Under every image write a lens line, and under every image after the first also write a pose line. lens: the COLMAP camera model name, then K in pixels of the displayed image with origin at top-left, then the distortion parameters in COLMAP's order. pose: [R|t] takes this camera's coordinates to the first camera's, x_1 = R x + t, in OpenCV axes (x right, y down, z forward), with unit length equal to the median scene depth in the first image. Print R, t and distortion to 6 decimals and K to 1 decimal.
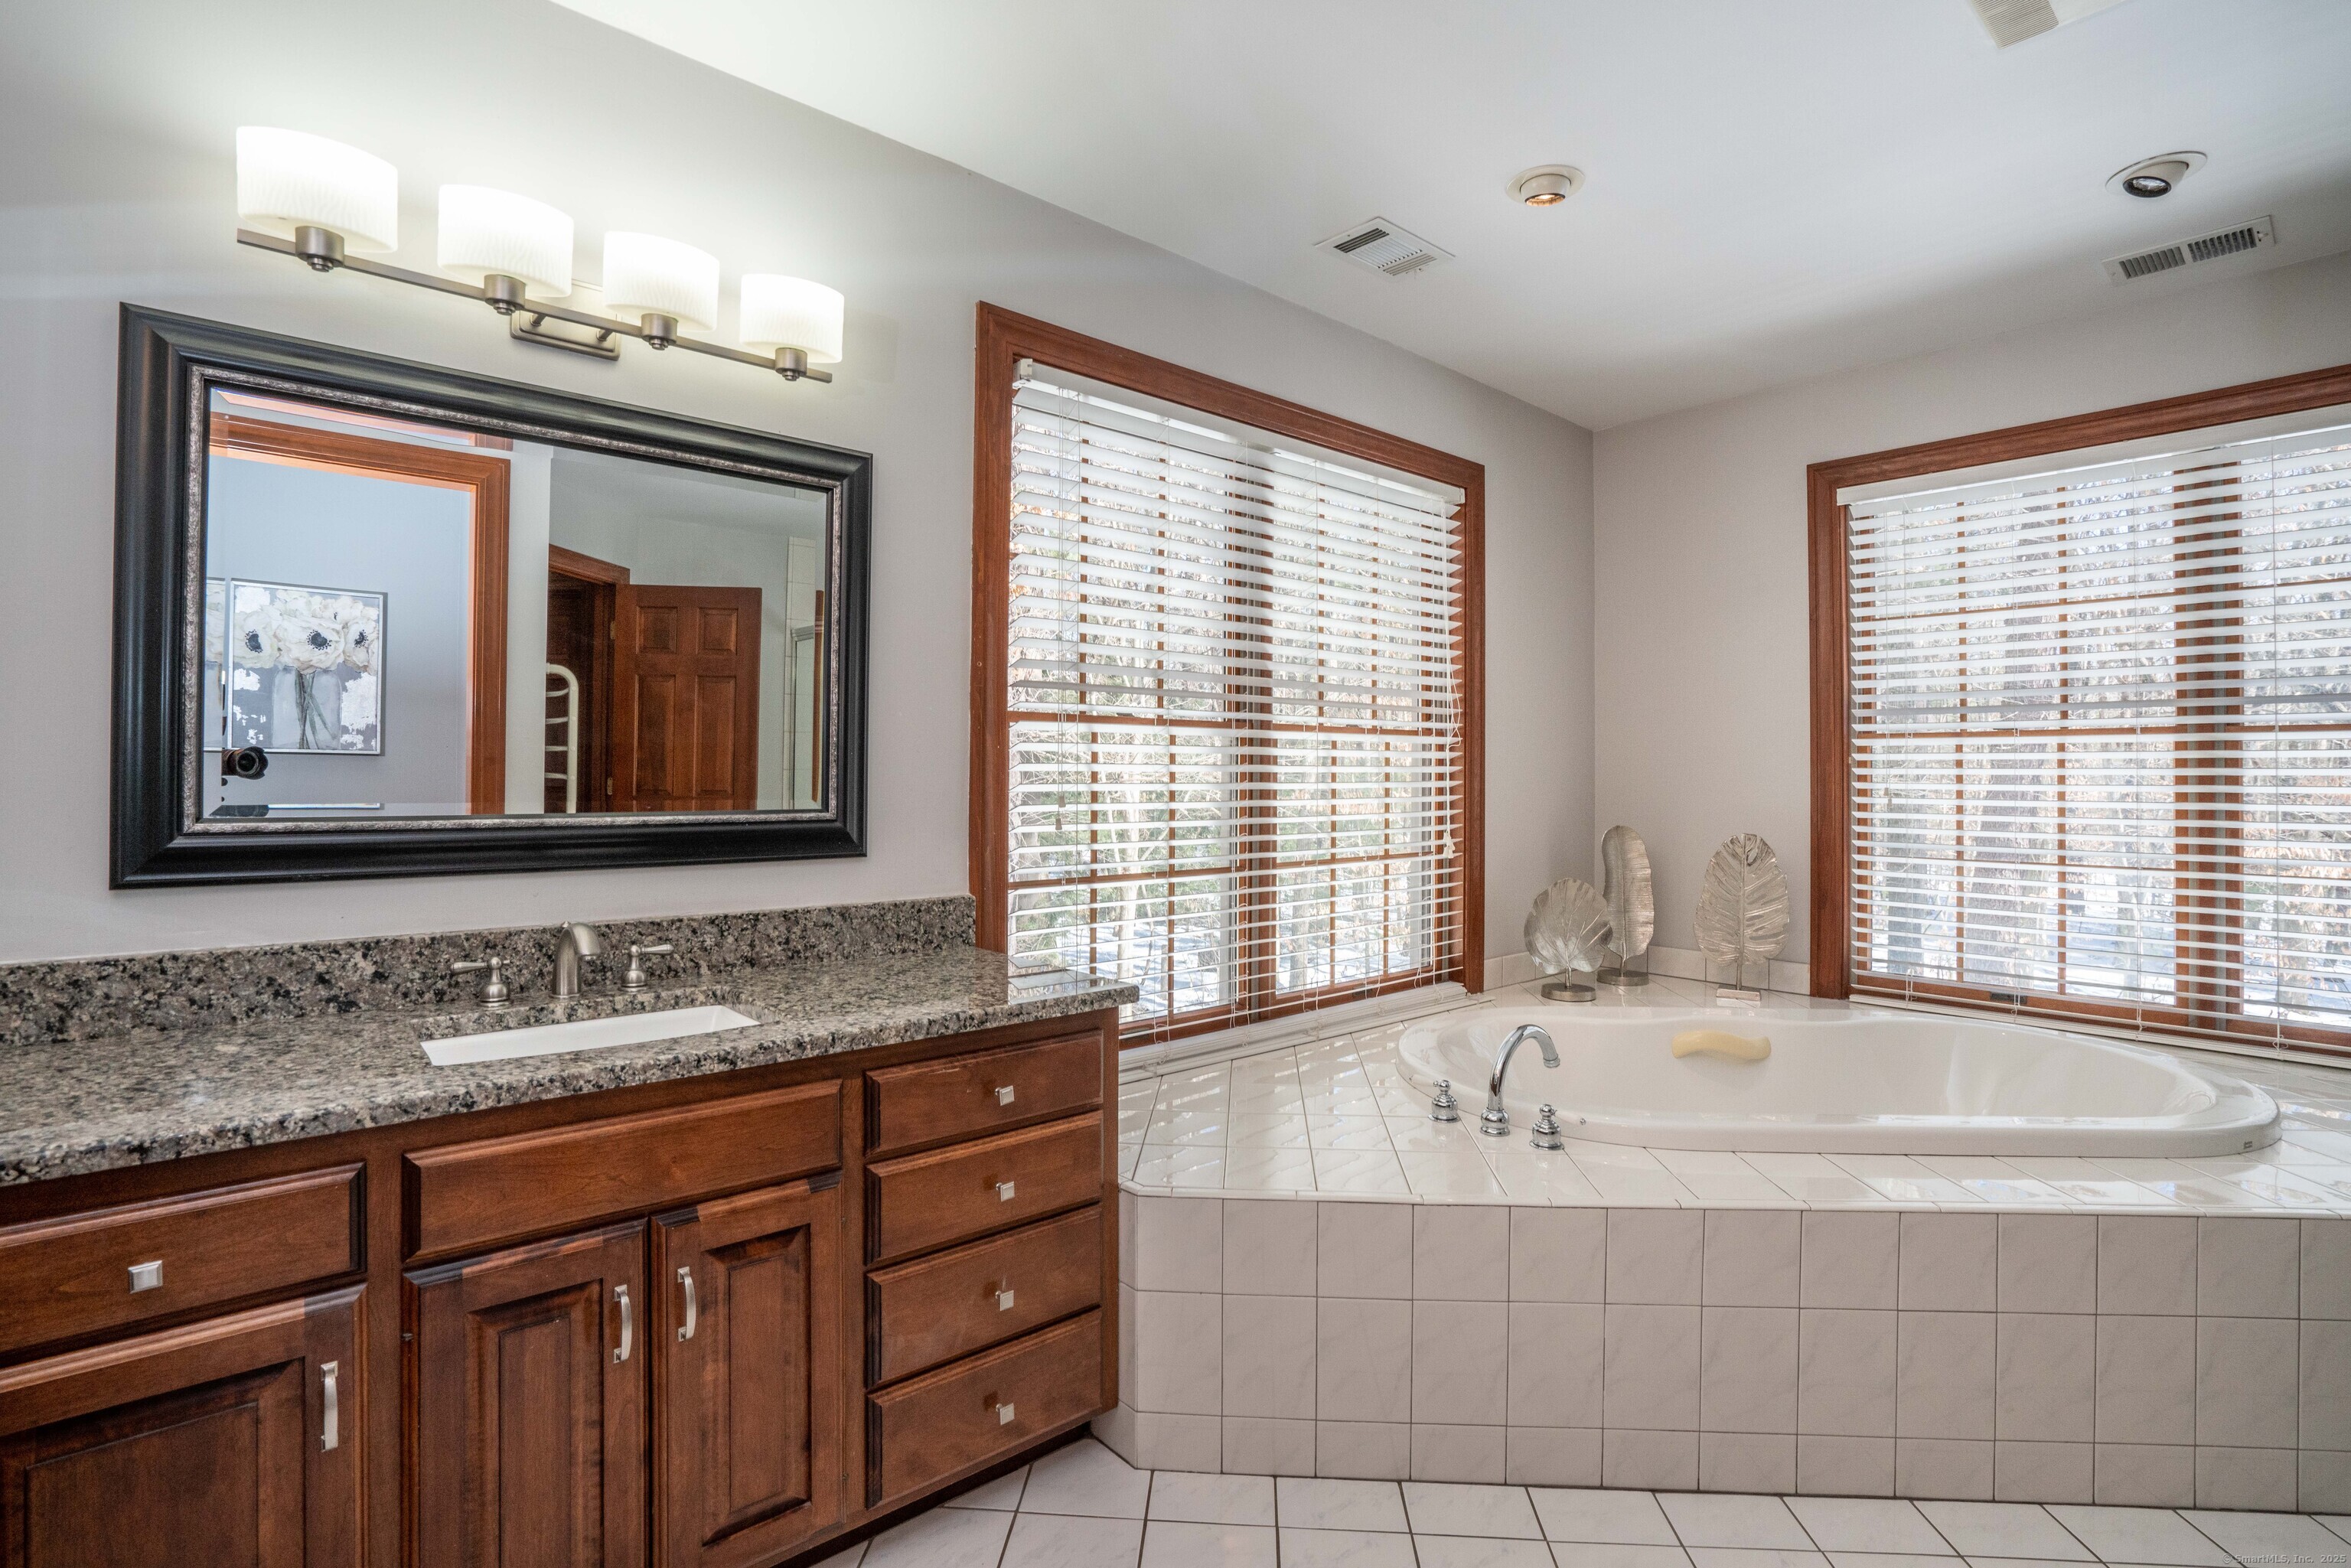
lens RADIAL K [[1066.6, 0, 1188.5], [0, 1066.6, 772.3], [0, 0, 1]] dist [-0.016497, 0.000746]
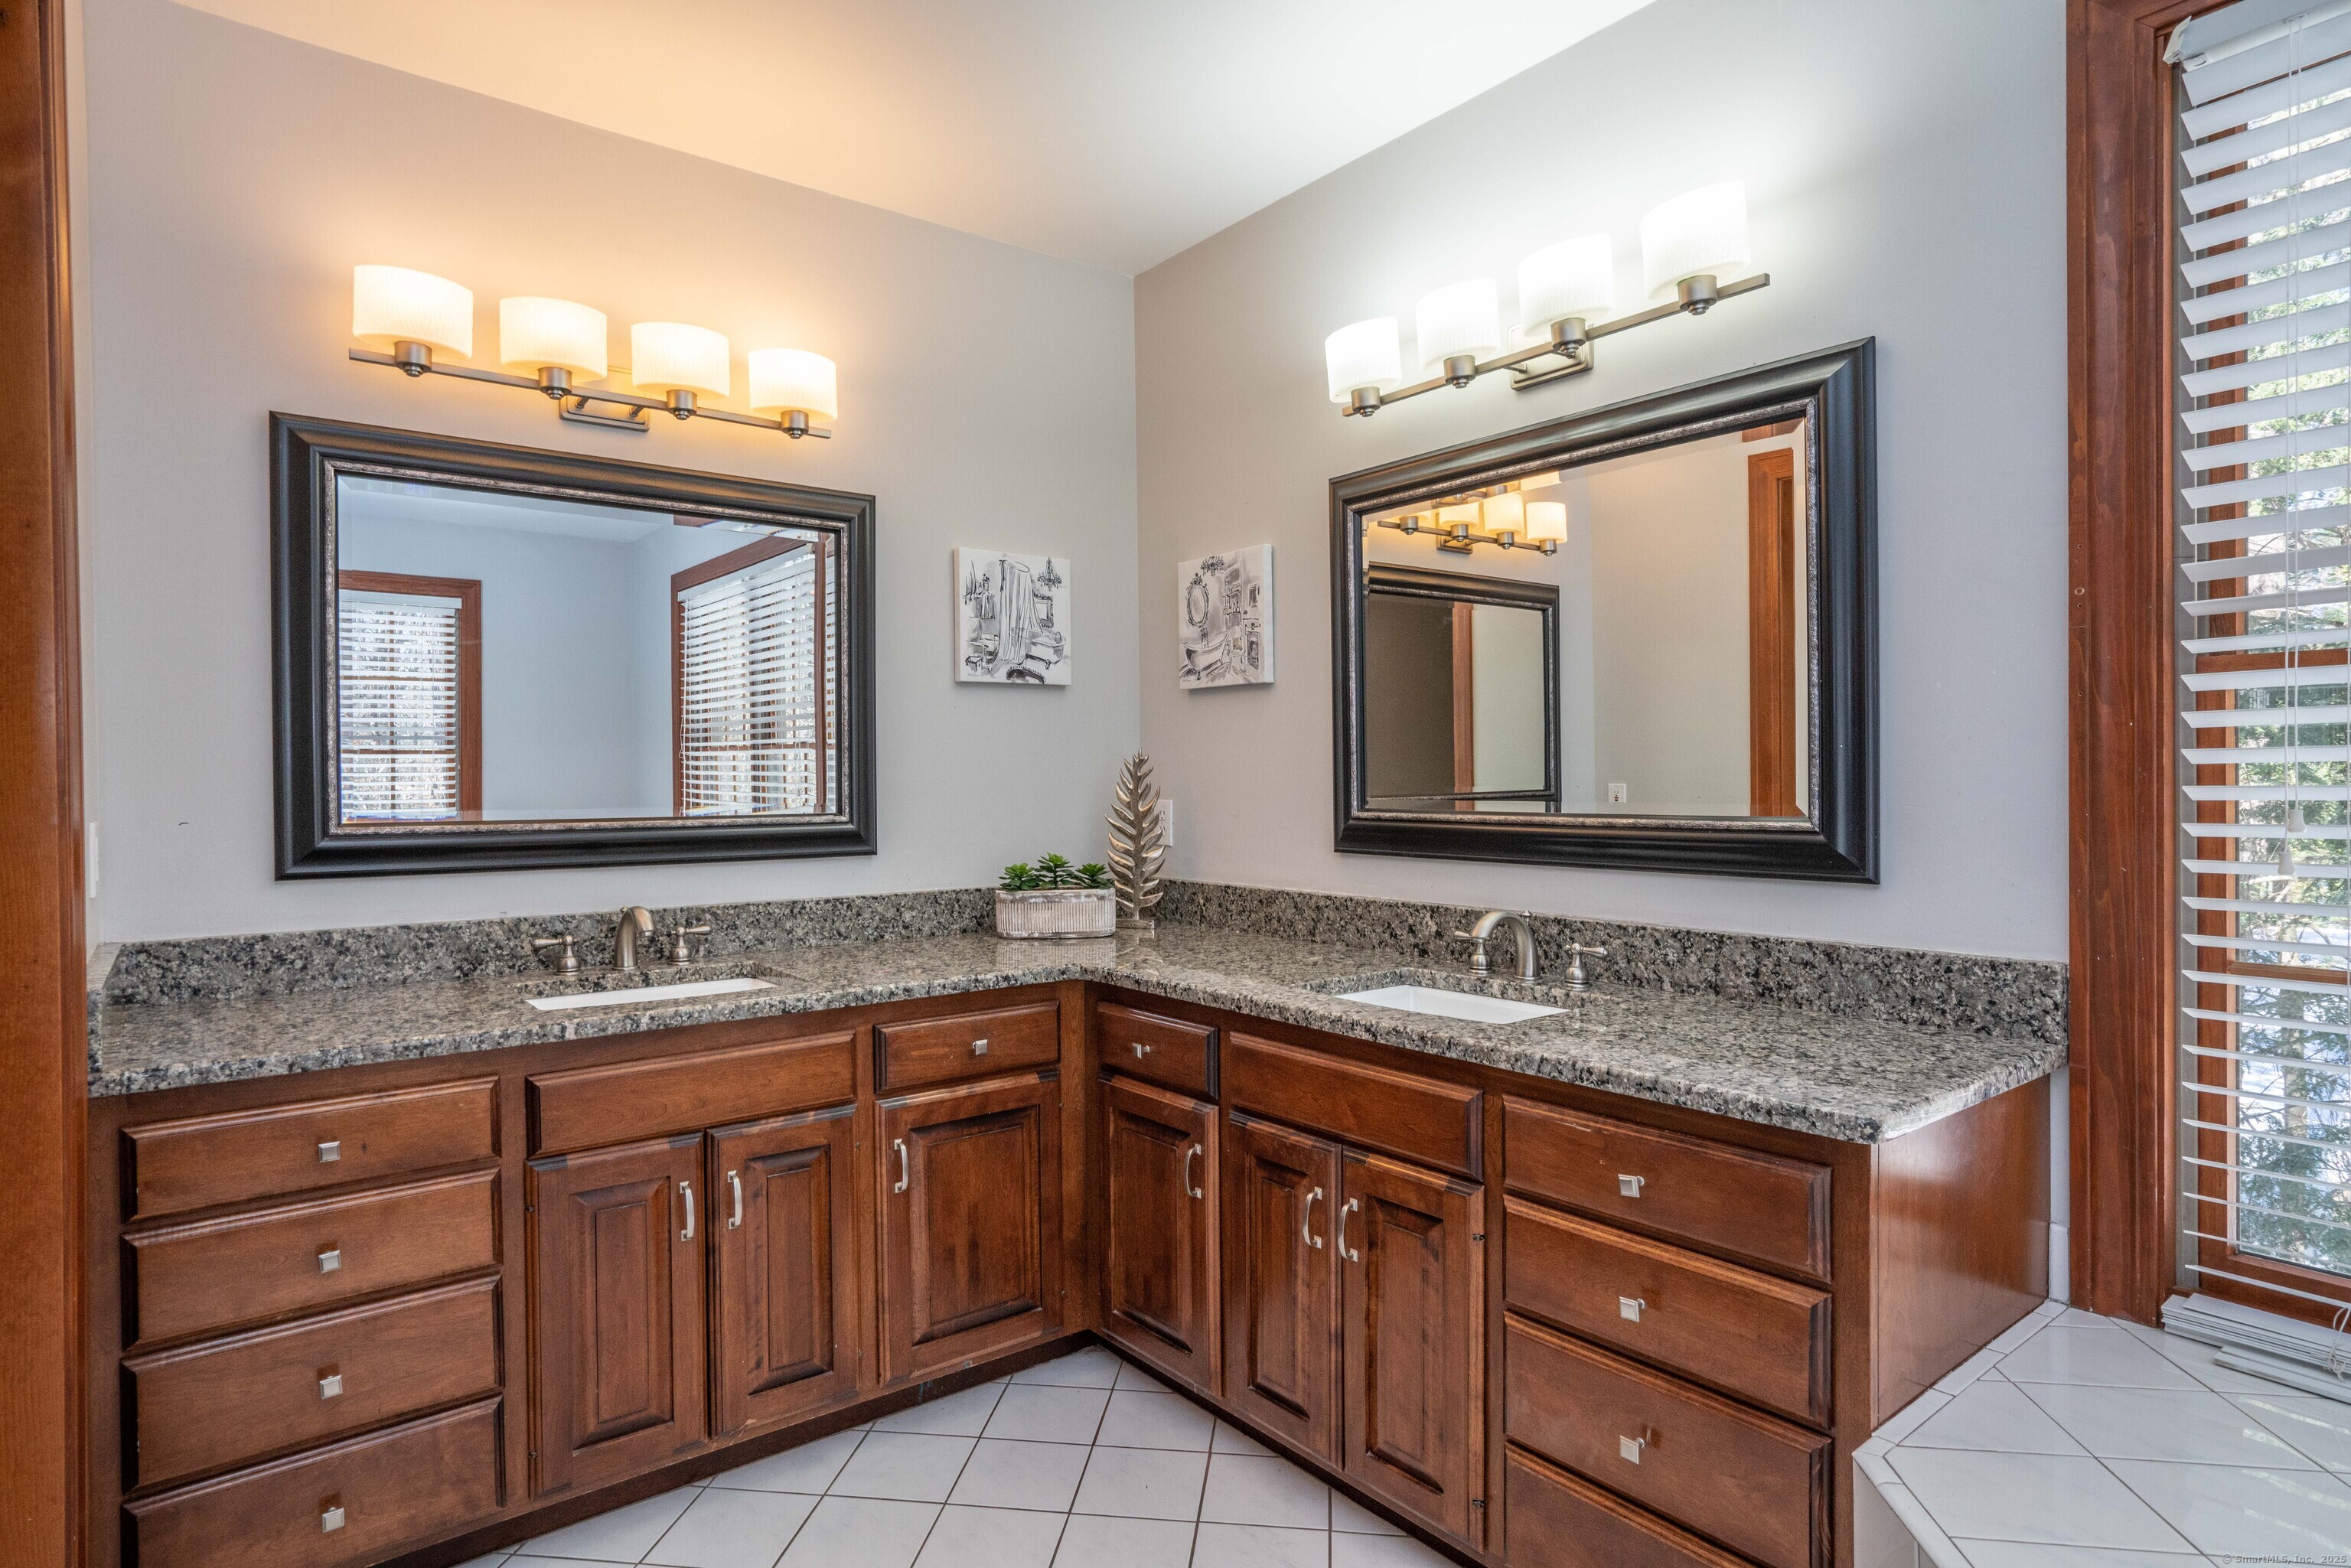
lens RADIAL K [[1314.6, 0, 1187.3], [0, 1314.6, 781.1], [0, 0, 1]] dist [-0.032320, 0.006877]
pose [[-0.041025, -0.001468, -0.999157, 1.279142], [0.011427, 0.999933, -0.001938, 0.008969], [0.999093, -0.011497, -0.041006, 1.152564]]
